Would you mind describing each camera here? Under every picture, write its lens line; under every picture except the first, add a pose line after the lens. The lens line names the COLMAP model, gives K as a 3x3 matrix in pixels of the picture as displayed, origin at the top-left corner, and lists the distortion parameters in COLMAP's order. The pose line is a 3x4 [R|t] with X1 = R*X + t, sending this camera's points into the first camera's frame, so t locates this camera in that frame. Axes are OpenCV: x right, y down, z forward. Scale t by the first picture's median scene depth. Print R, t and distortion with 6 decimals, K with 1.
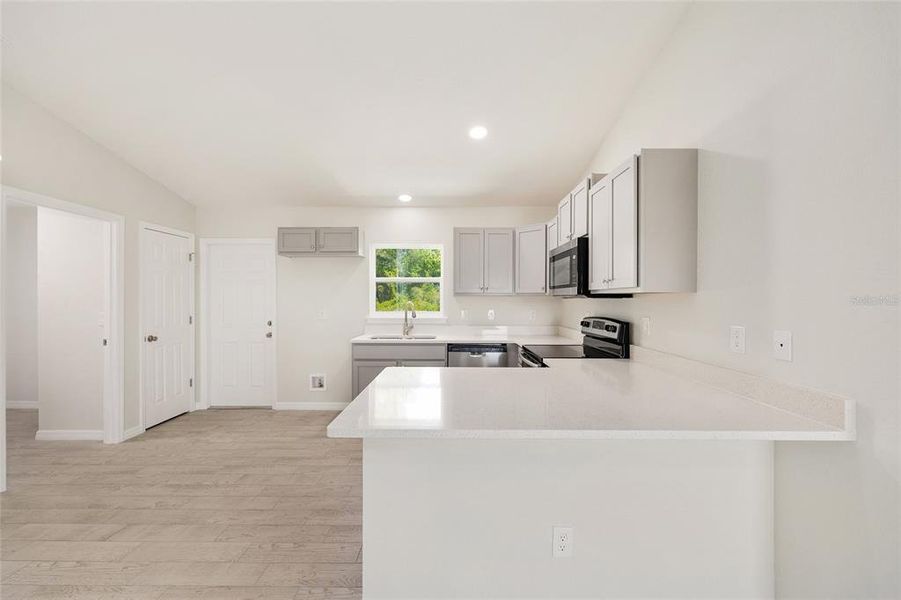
lens RADIAL K [[360.5, 0, 451.8], [0, 360.5, 301.8], [0, 0, 1]] dist [-0.002091, 0.000029]
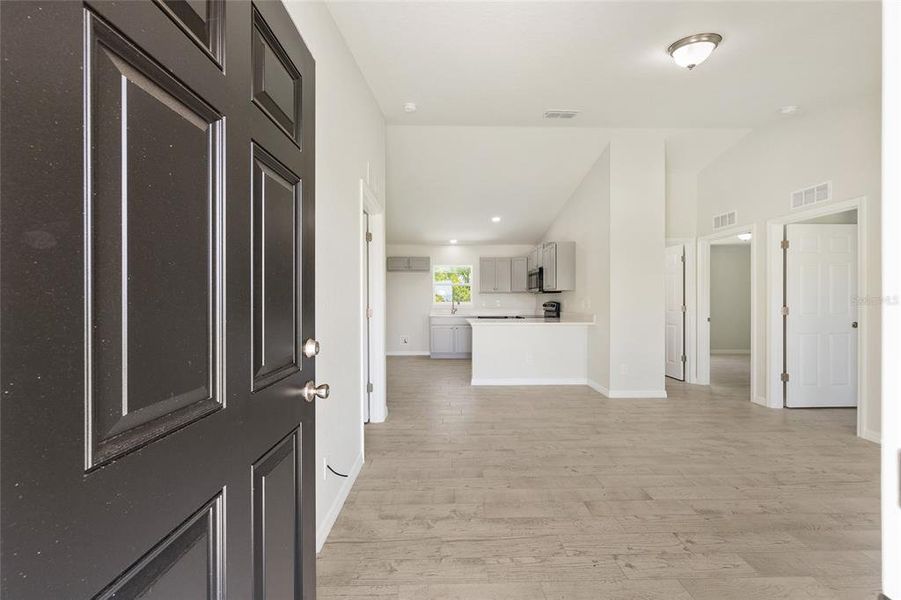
lens RADIAL K [[360.5, 0, 451.8], [0, 360.5, 301.8], [0, 0, 1]] dist [-0.002091, 0.000029]
pose [[0.999713, -0.002765, 0.023793, -0.228634], [0.002831, 0.999992, -0.002755, 0.041900], [-0.023785, 0.002821, 0.999713, -1.098849]]
